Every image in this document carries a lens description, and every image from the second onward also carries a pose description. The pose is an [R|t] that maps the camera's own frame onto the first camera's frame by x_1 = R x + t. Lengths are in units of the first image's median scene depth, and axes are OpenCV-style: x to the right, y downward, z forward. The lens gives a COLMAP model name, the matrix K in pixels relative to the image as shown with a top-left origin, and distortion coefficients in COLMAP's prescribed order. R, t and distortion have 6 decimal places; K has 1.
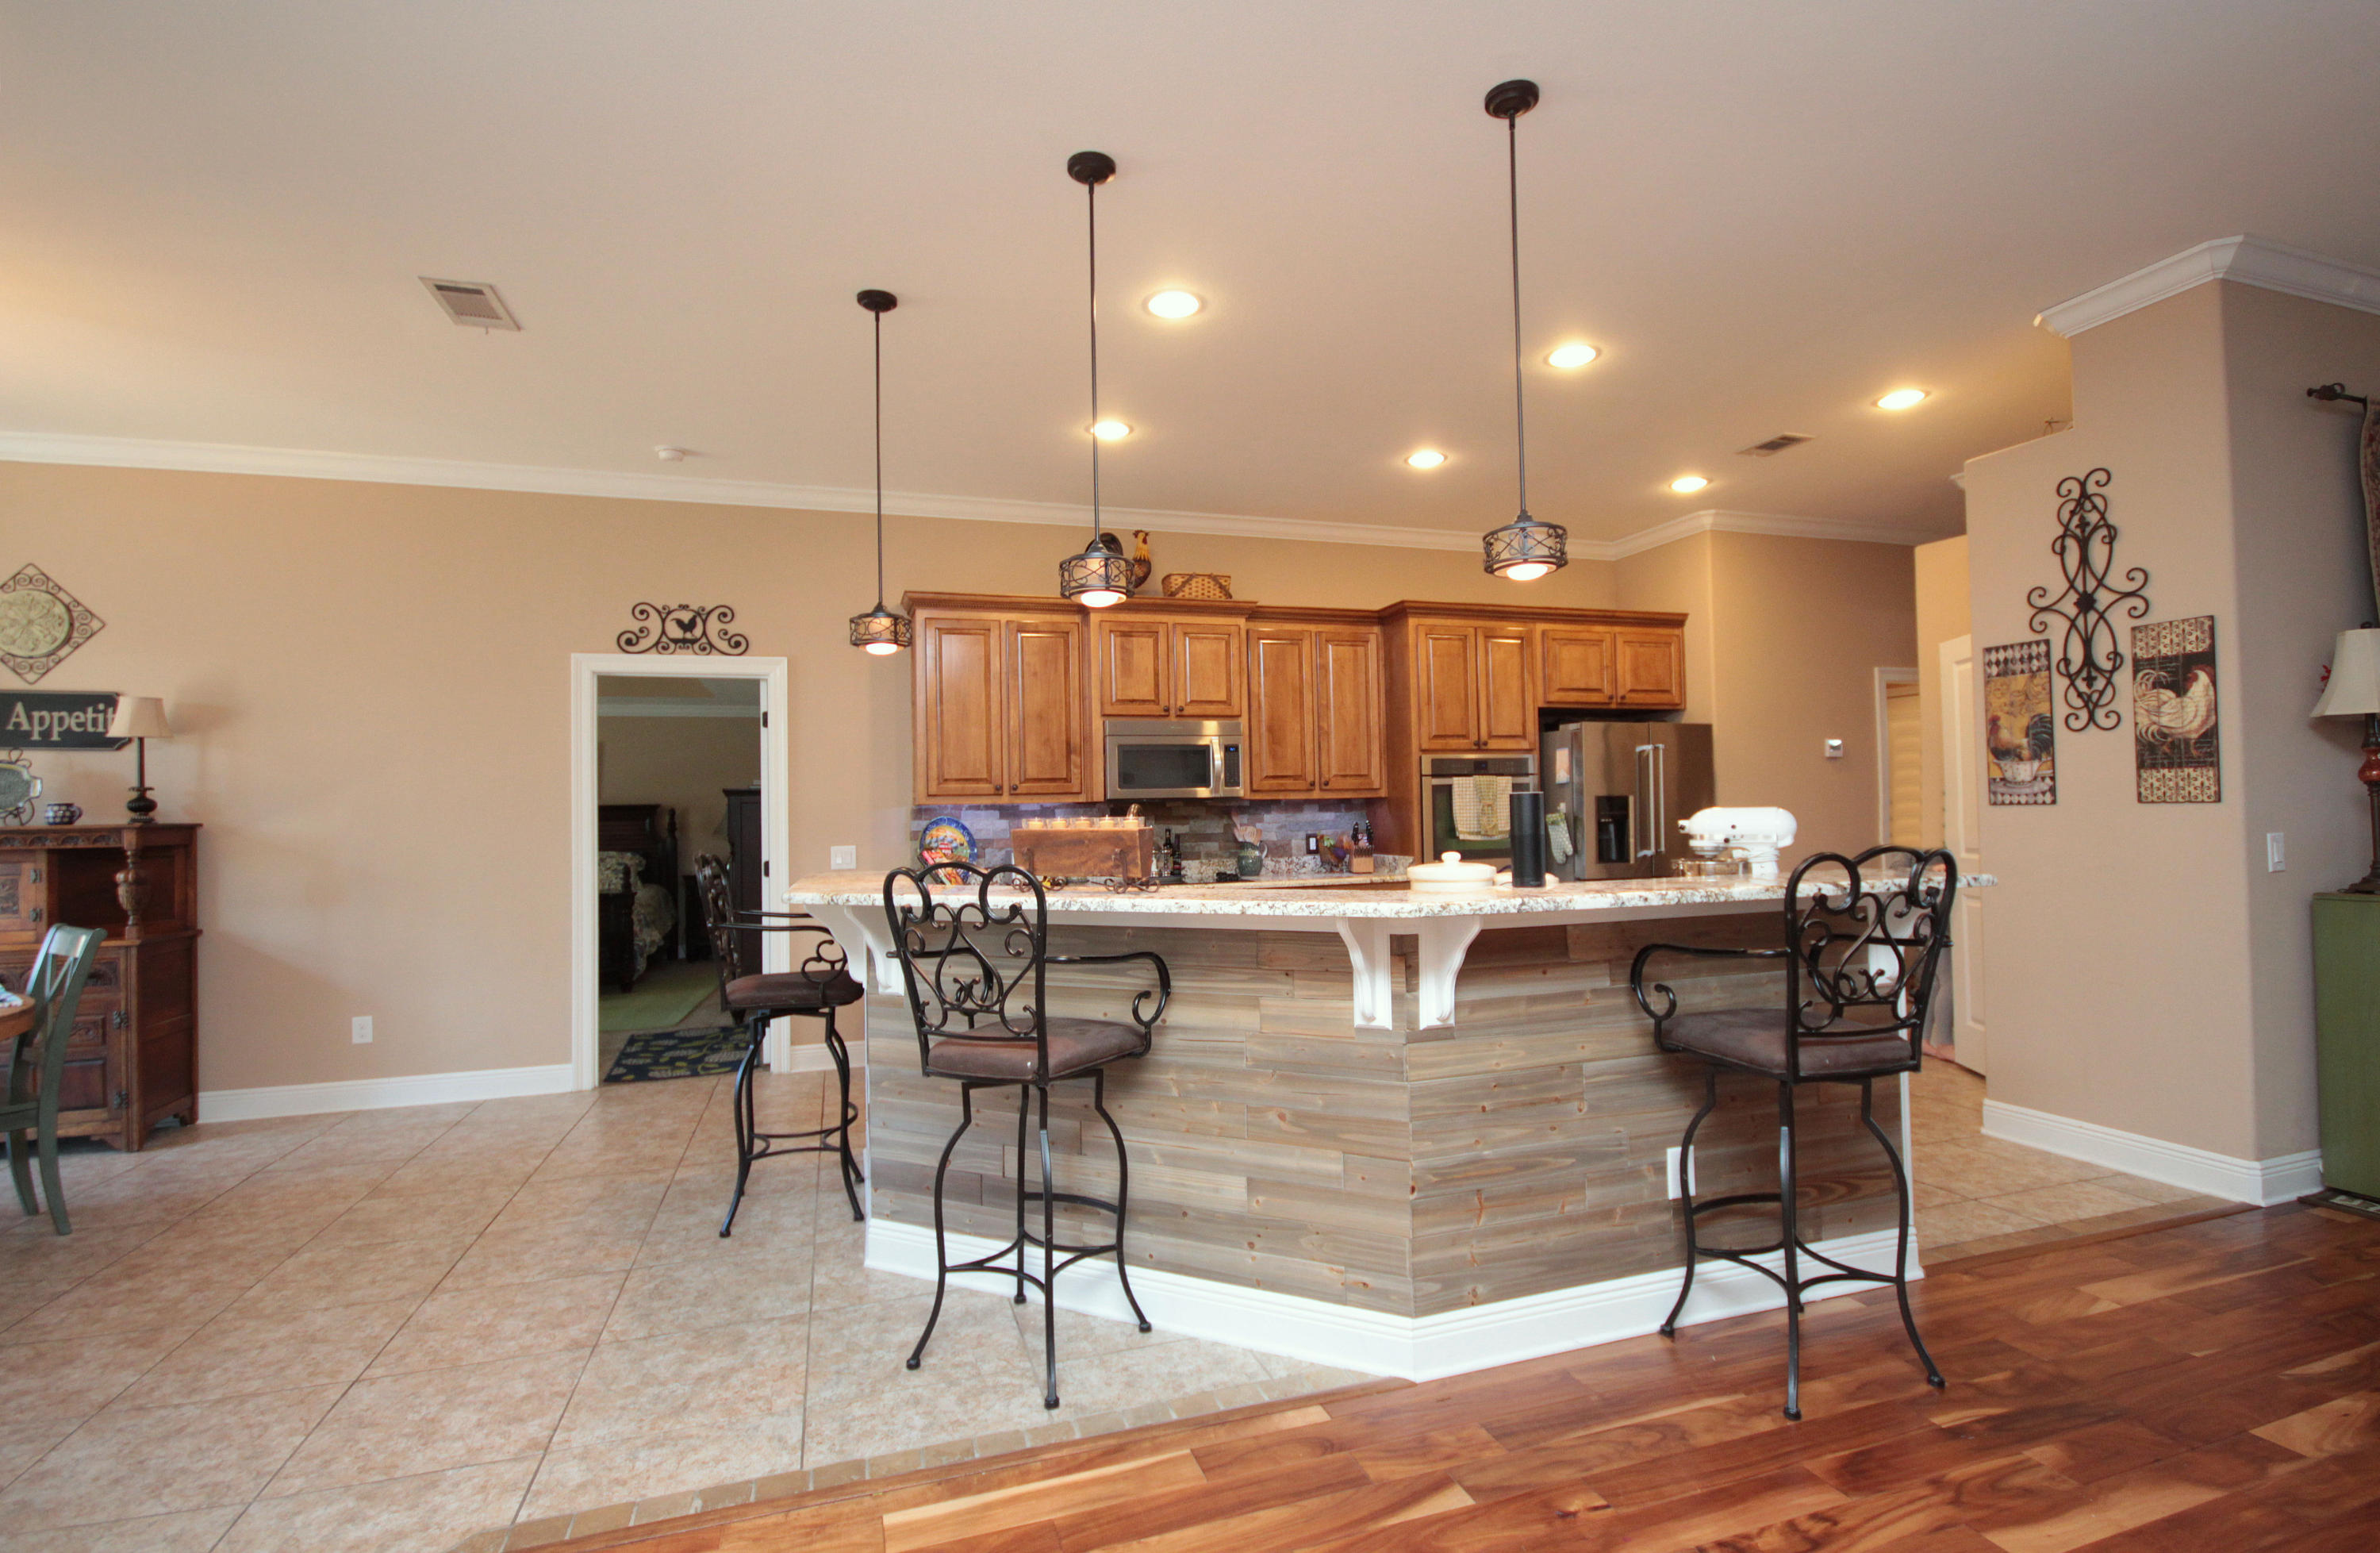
lens RADIAL K [[1100.3, 0, 1214.5], [0, 1100.3, 787.5], [0, 0, 1]] dist [0.013892, -0.016094]
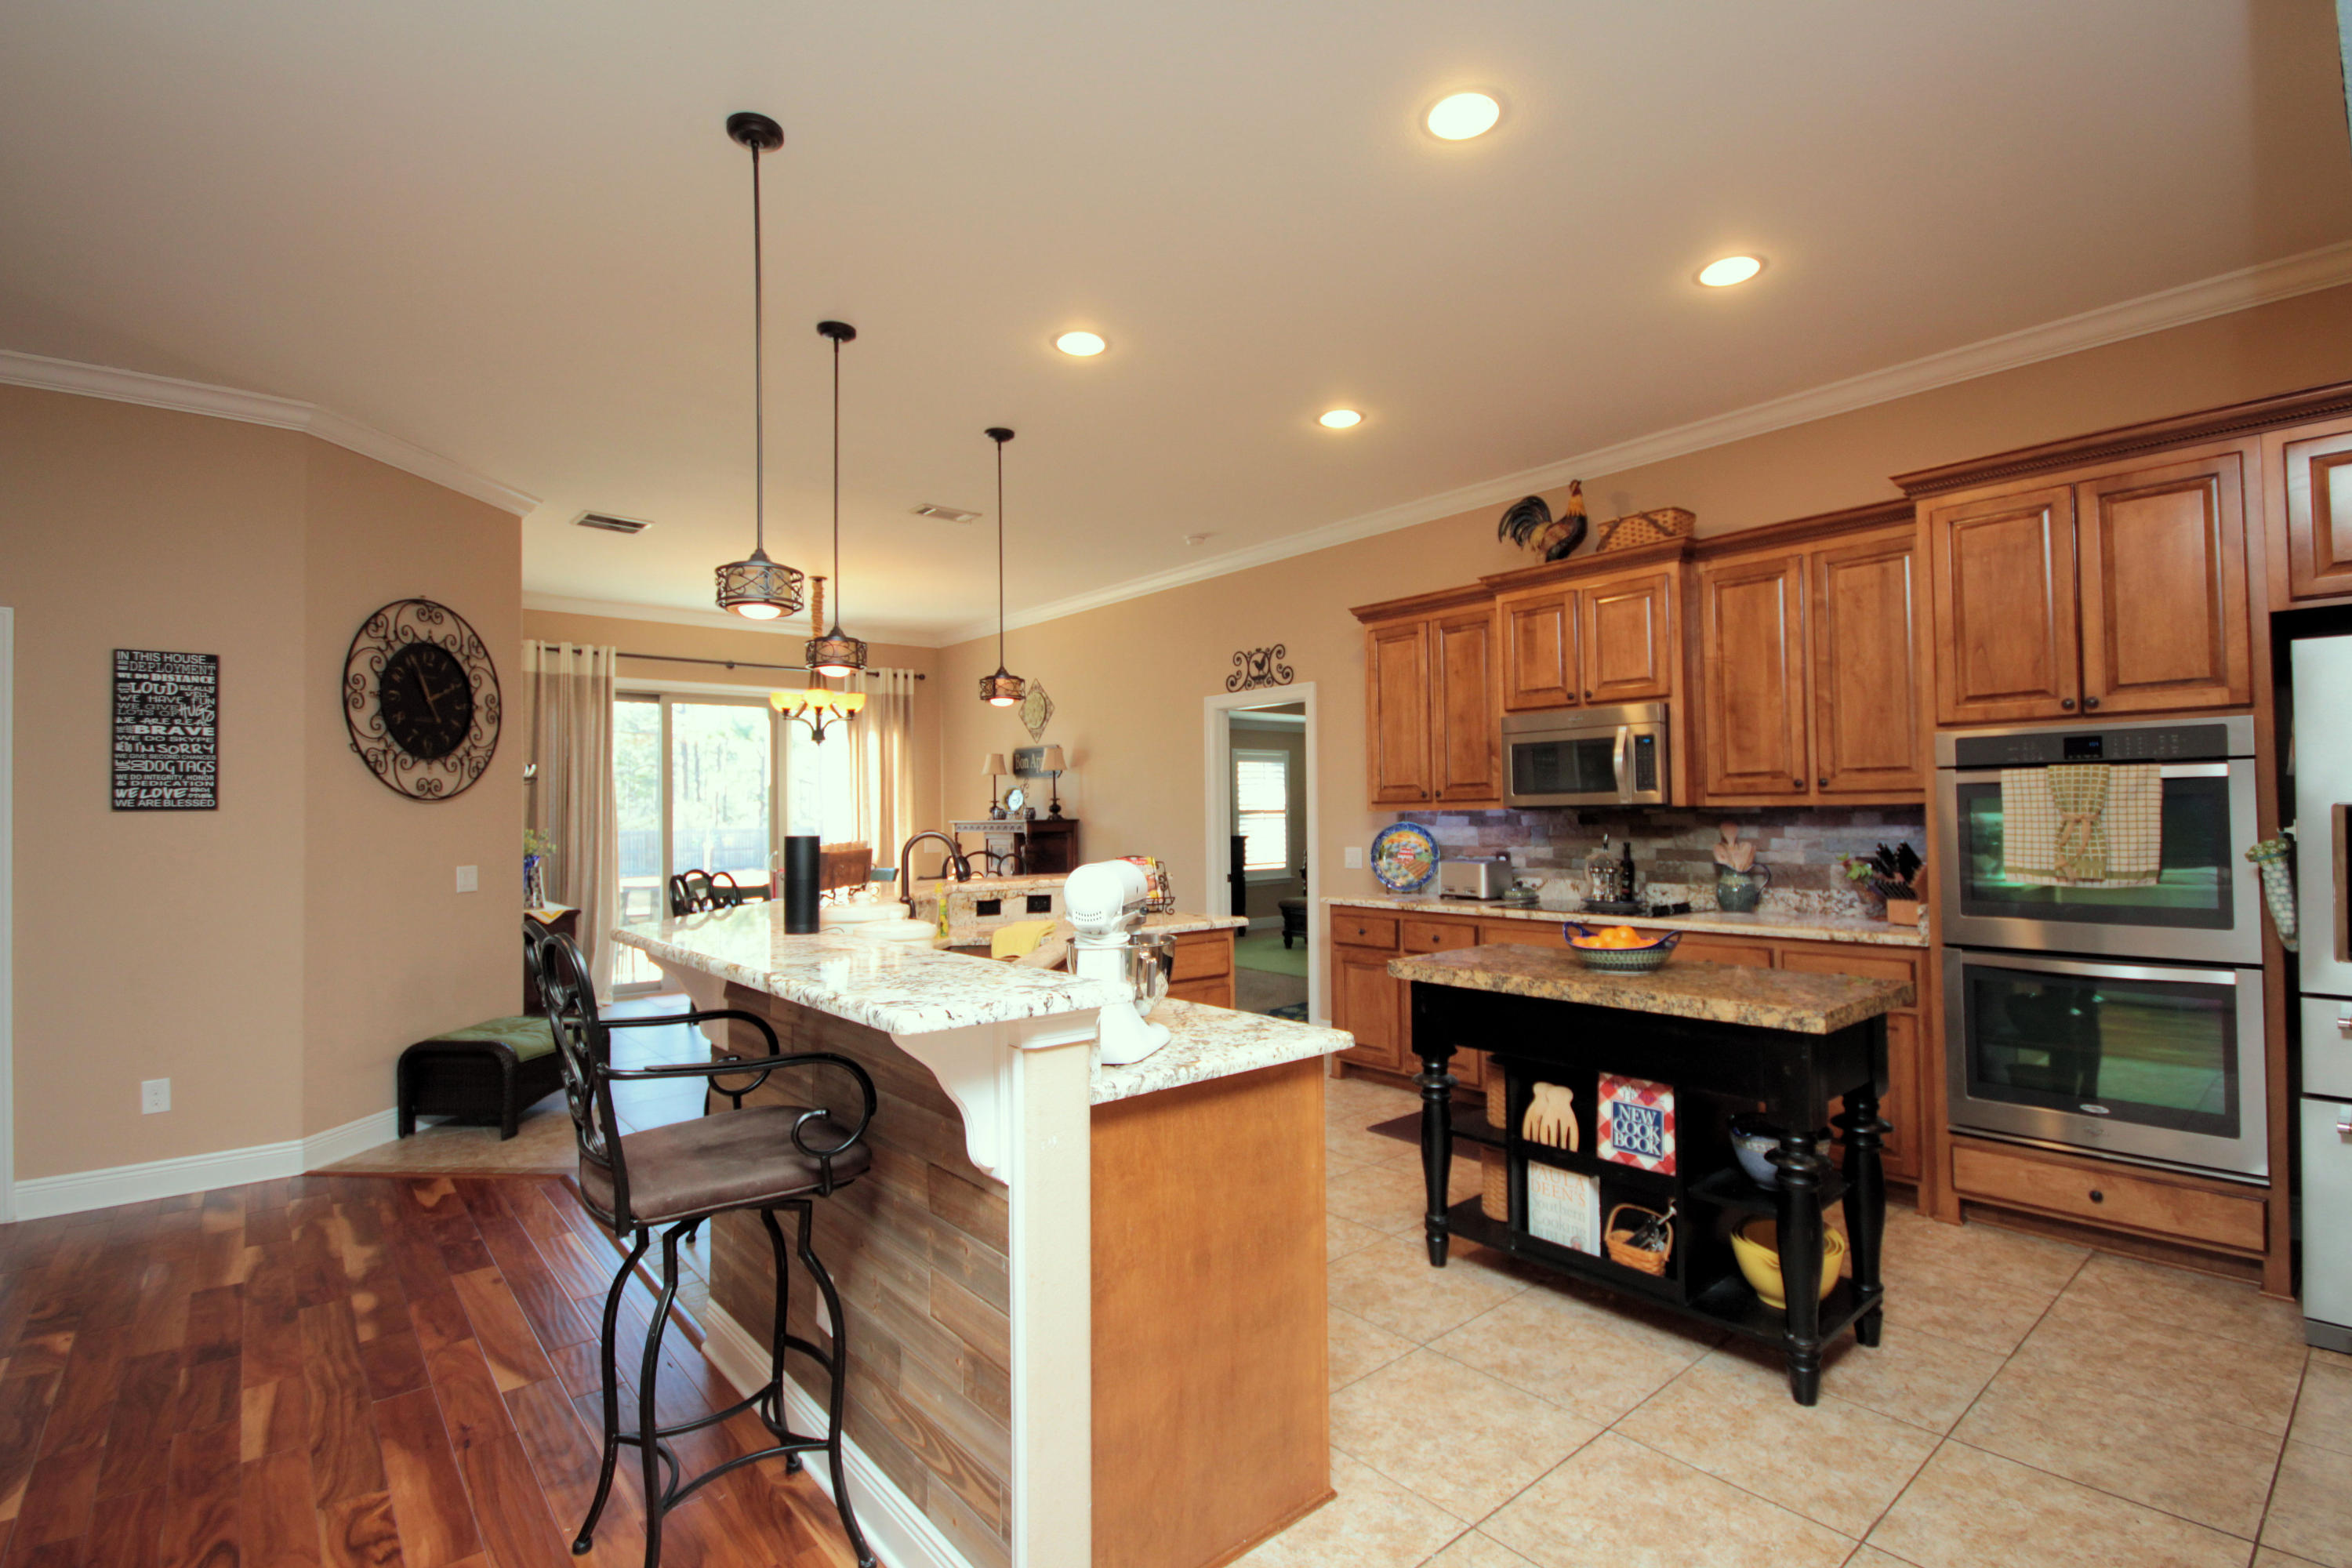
lens RADIAL K [[1088.3, 0, 1214.8], [0, 1088.3, 799.5], [0, 0, 1]] dist [-0.049428, 0.046697]
pose [[0.391320, 0.003012, -0.920250, 0.763439], [0.028233, 0.999485, 0.015277, -0.018669], [0.919822, -0.031960, 0.391033, 0.567328]]
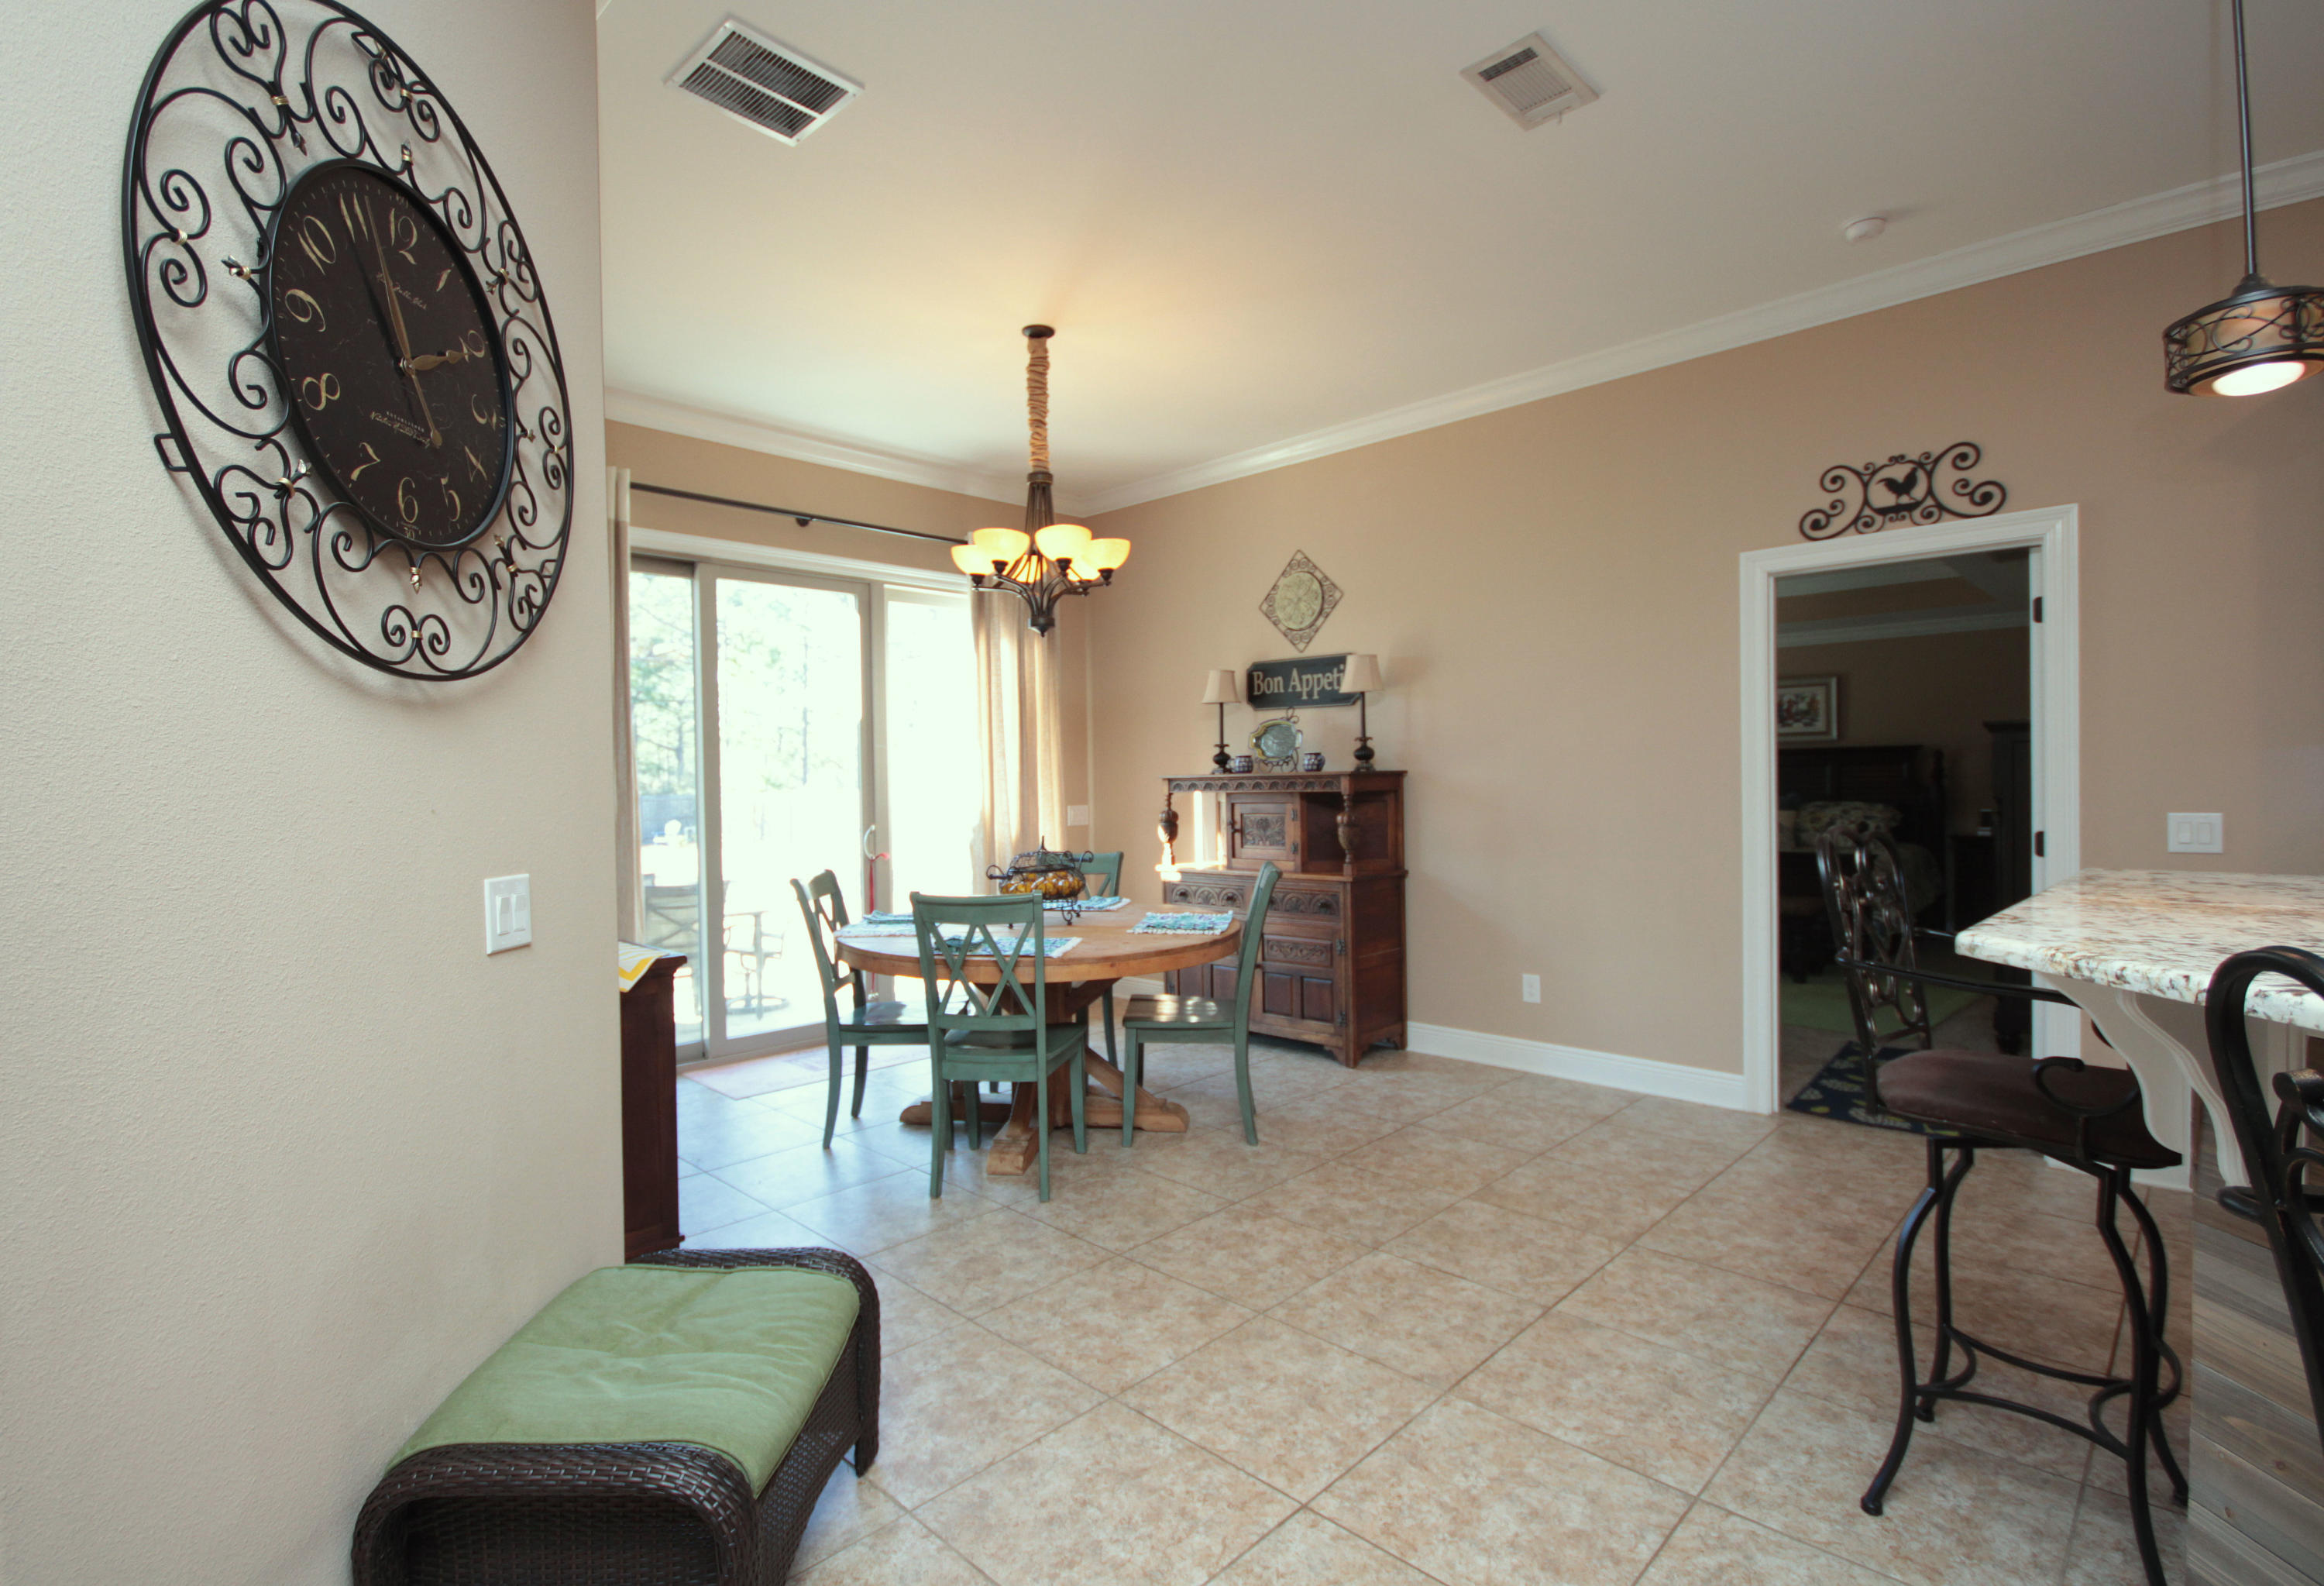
lens RADIAL K [[1103.6, 0, 1155.9], [0, 1103.6, 791.7], [0, 0, 1]] dist [0.000117, 0.001733]
pose [[0.451132, 0.022653, -0.892170, -0.083849], [0.027915, 0.998830, 0.039476, 0.004762], [0.892021, -0.042714, 0.449972, 0.322530]]
